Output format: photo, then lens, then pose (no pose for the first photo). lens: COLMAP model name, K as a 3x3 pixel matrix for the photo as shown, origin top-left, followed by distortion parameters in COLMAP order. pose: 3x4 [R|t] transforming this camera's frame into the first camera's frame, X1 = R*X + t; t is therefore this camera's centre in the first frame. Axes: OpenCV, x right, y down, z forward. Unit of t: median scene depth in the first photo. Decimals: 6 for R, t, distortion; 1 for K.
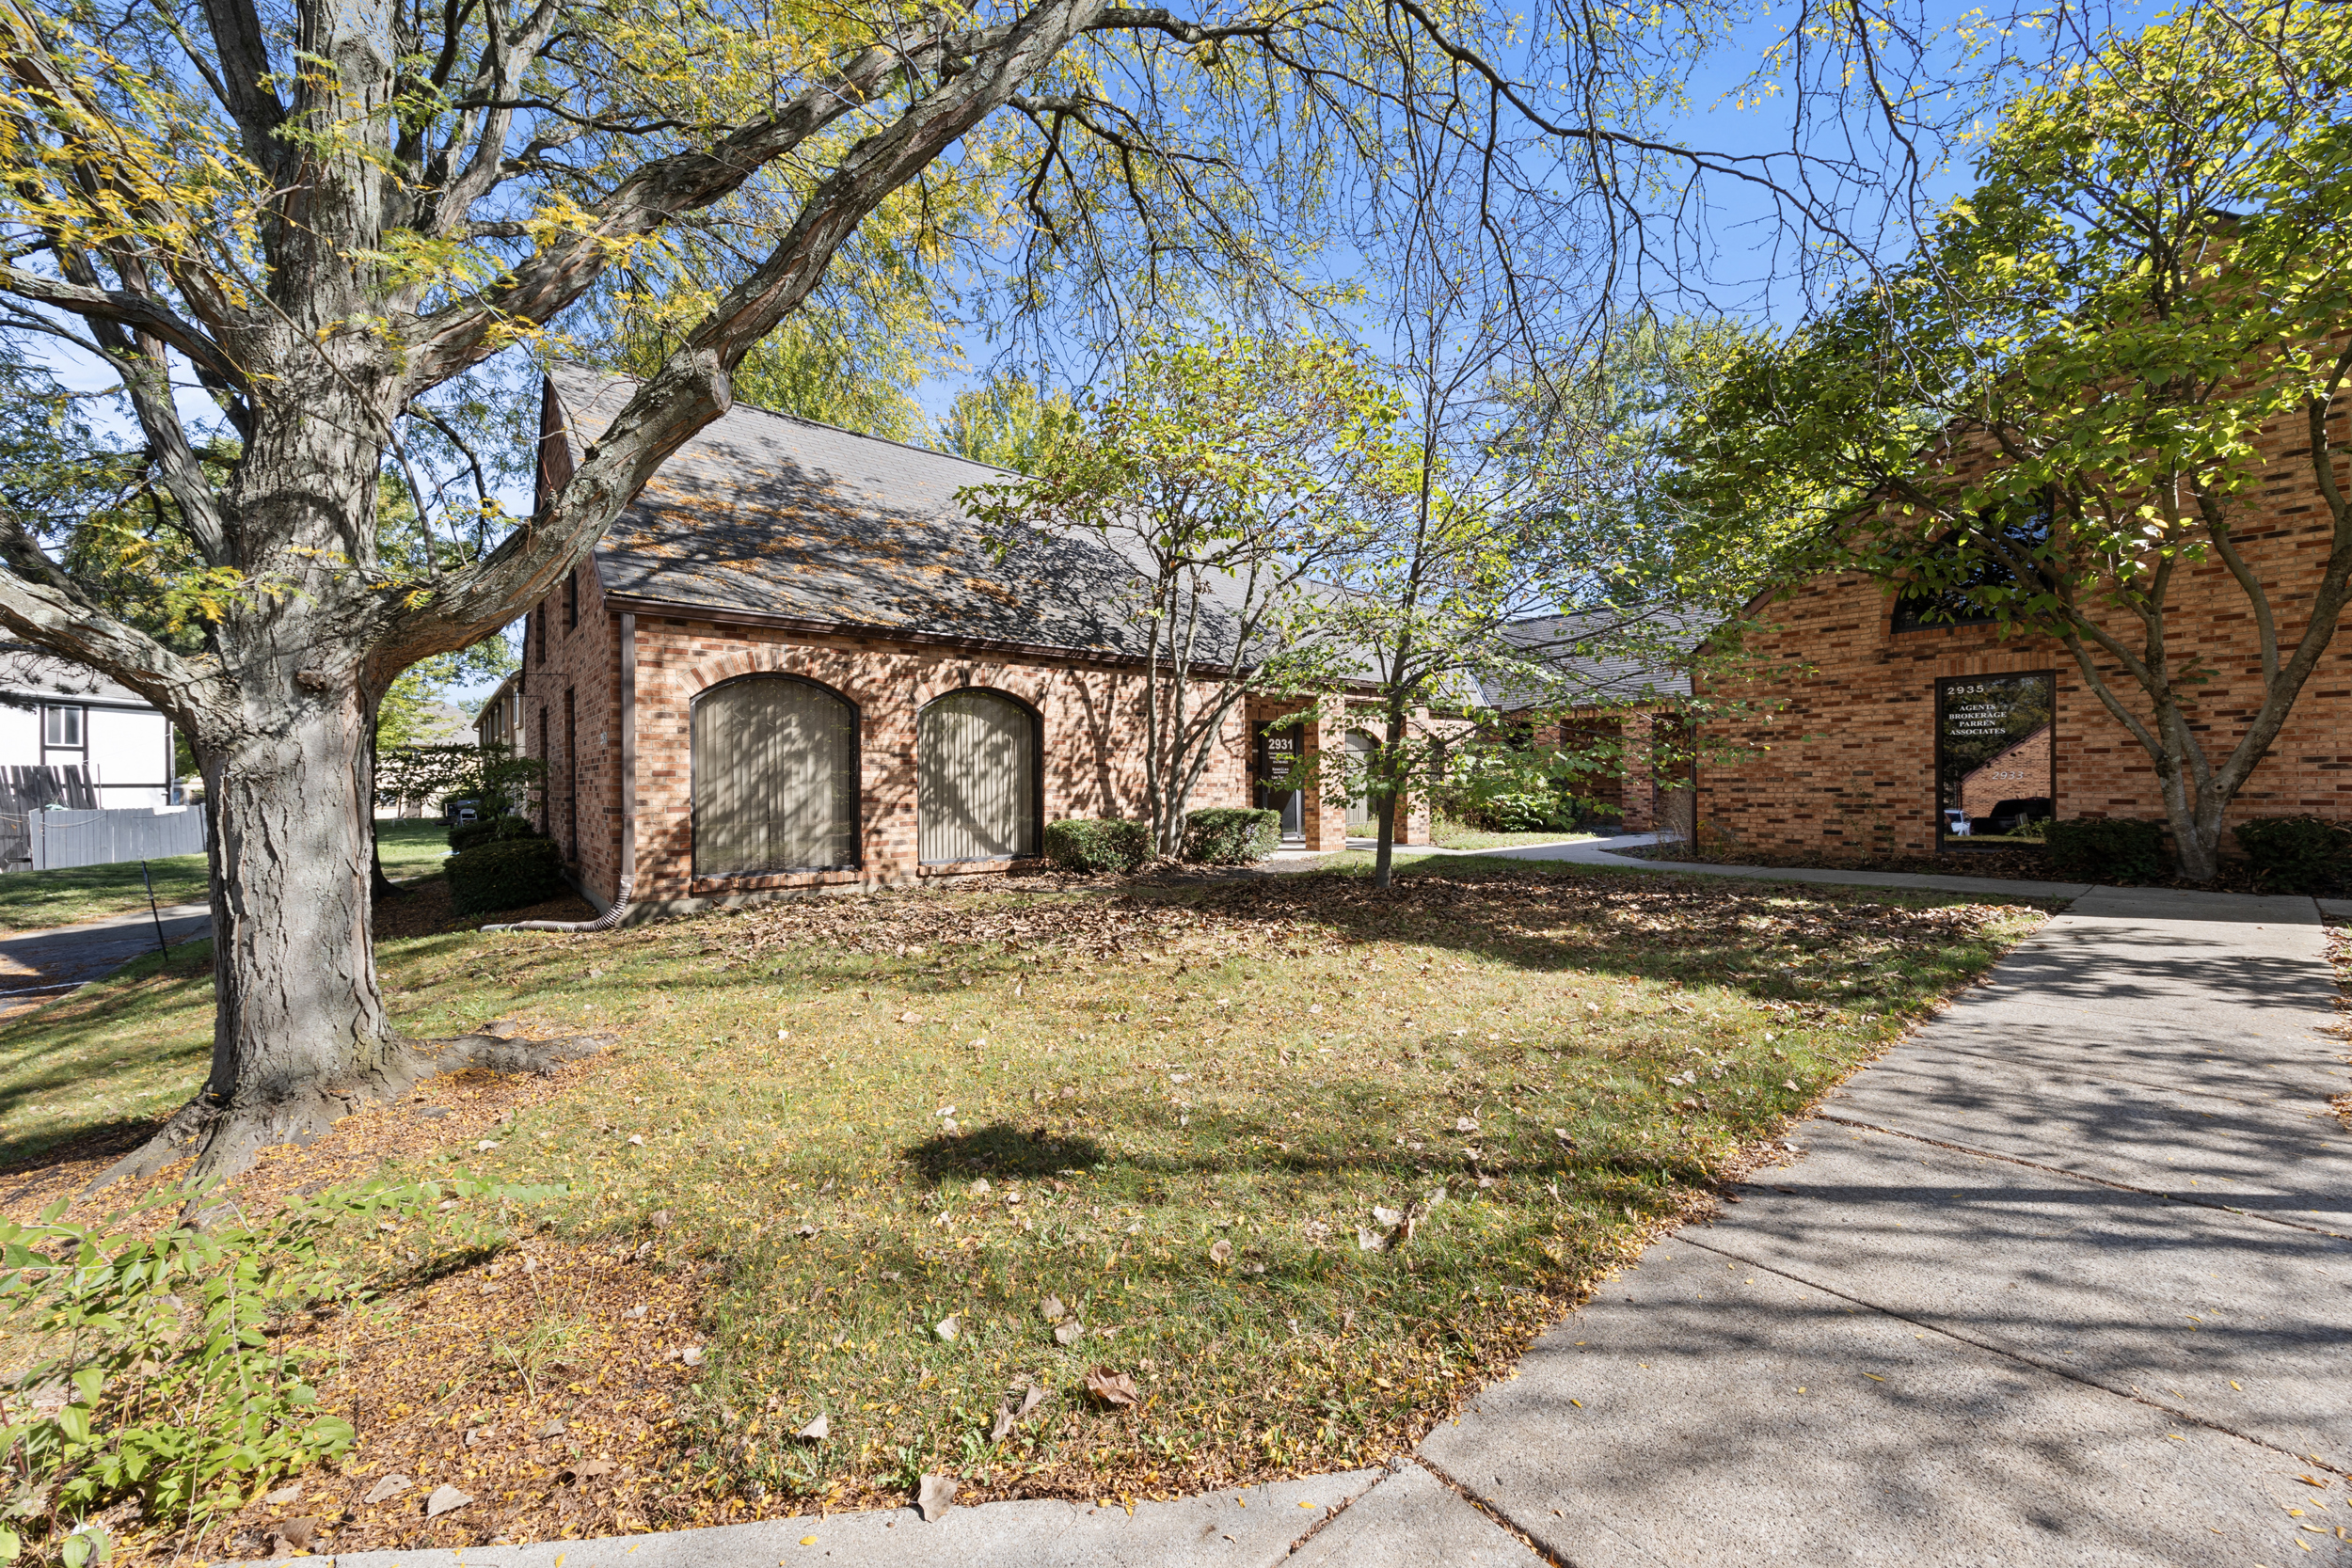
lens RADIAL K [[895.3, 0, 1179.0], [0, 895.3, 781.8], [0, 0, 1]] dist [0.001491, 0.000484]
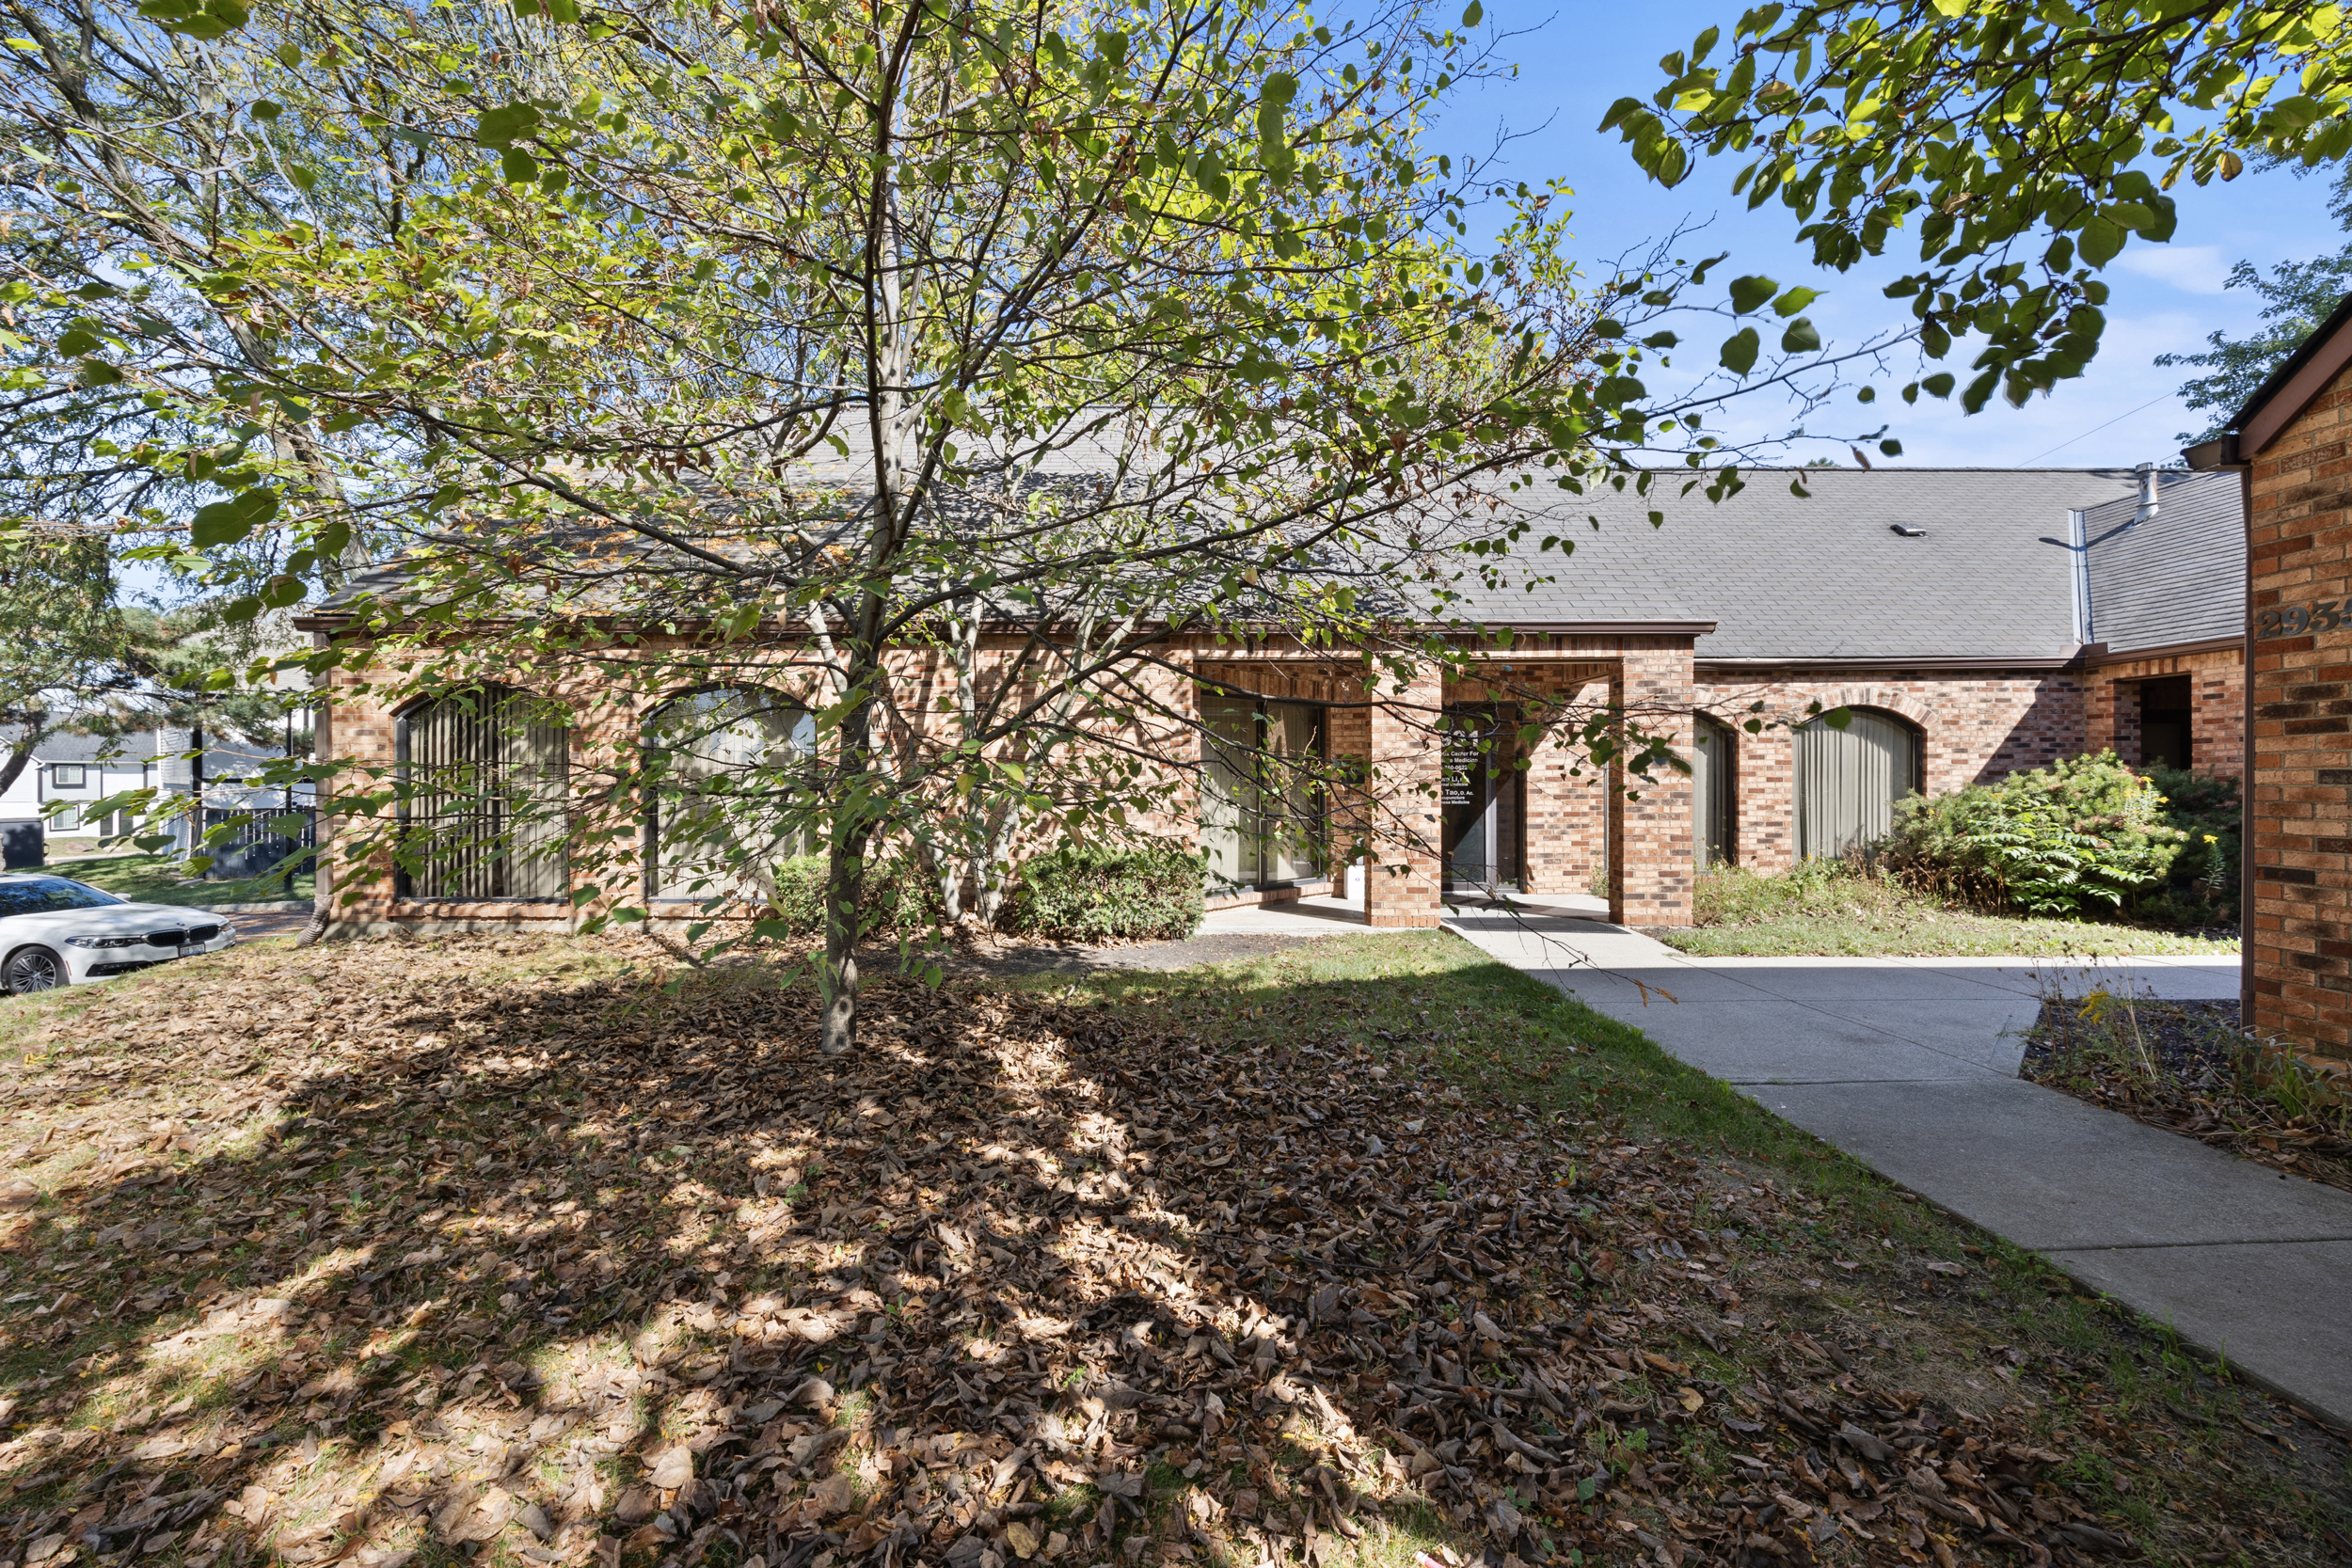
lens RADIAL K [[895.3, 0, 1174.9], [0, 895.3, 776.7], [0, 0, 1]] dist [0.001491, 0.000484]
pose [[0.775967, 0.004698, -0.630757, 0.611301], [-0.006016, 0.999982, 0.000047, -0.026688], [0.630745, 0.003758, 0.775981, 0.676018]]
